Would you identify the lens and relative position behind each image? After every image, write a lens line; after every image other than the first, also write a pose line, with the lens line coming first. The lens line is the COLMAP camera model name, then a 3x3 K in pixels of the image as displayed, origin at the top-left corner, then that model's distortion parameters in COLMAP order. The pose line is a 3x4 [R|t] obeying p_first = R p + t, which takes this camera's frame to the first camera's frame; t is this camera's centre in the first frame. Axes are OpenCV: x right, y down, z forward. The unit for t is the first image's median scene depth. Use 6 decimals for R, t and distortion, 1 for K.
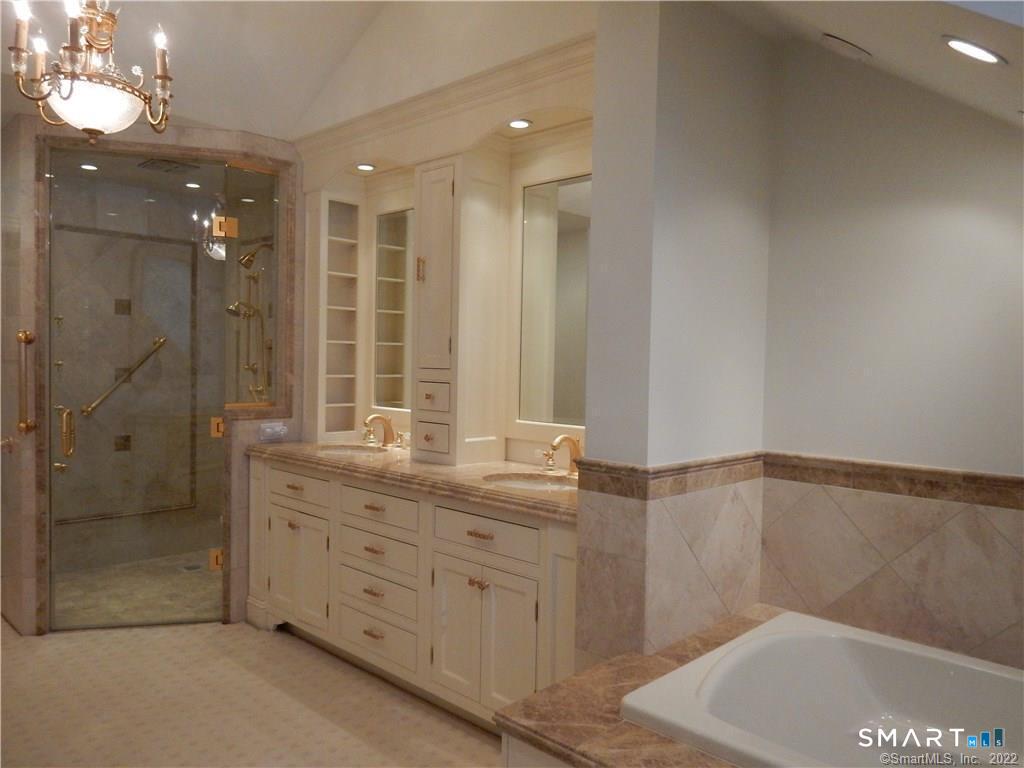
lens RADIAL K [[750.5, 0, 513.5], [0, 750.5, 385.7], [0, 0, 1]] dist [-0.010755, 0.000566]
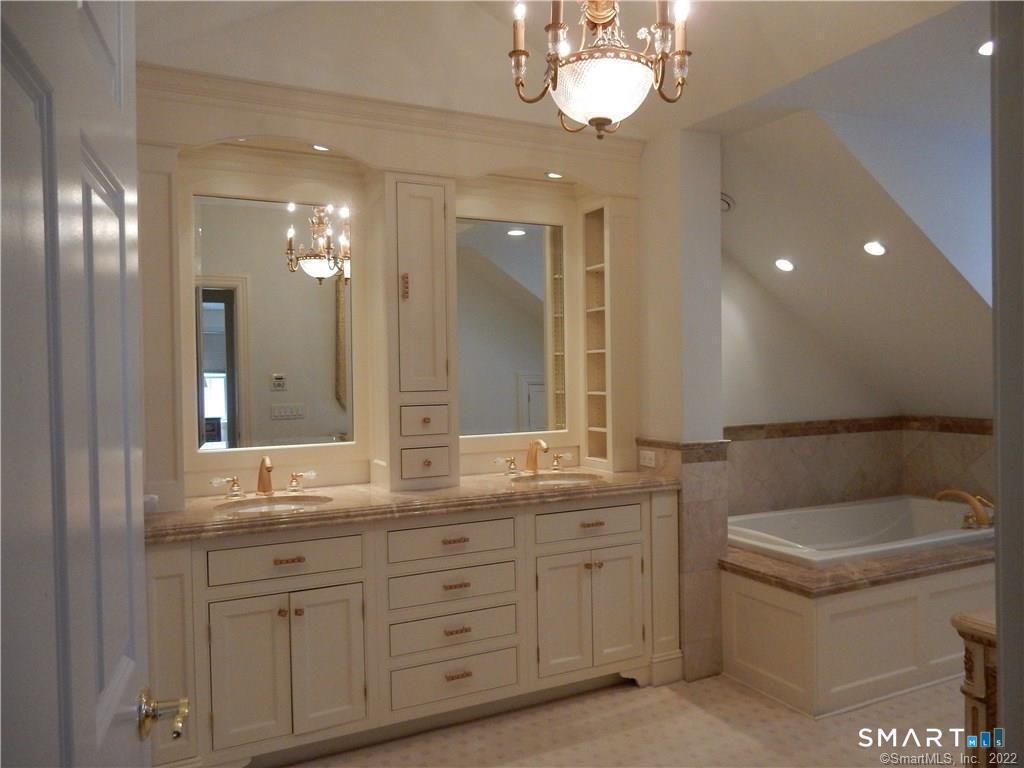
lens RADIAL K [[750.5, 0, 512.6], [0, 750.5, 382.8], [0, 0, 1]] dist [-0.010755, 0.000566]
pose [[0.334936, -0.035649, 0.941566, -1.169120], [0.053352, 0.998398, 0.018822, -0.054774], [-0.940729, 0.043930, 0.336301, 0.685352]]
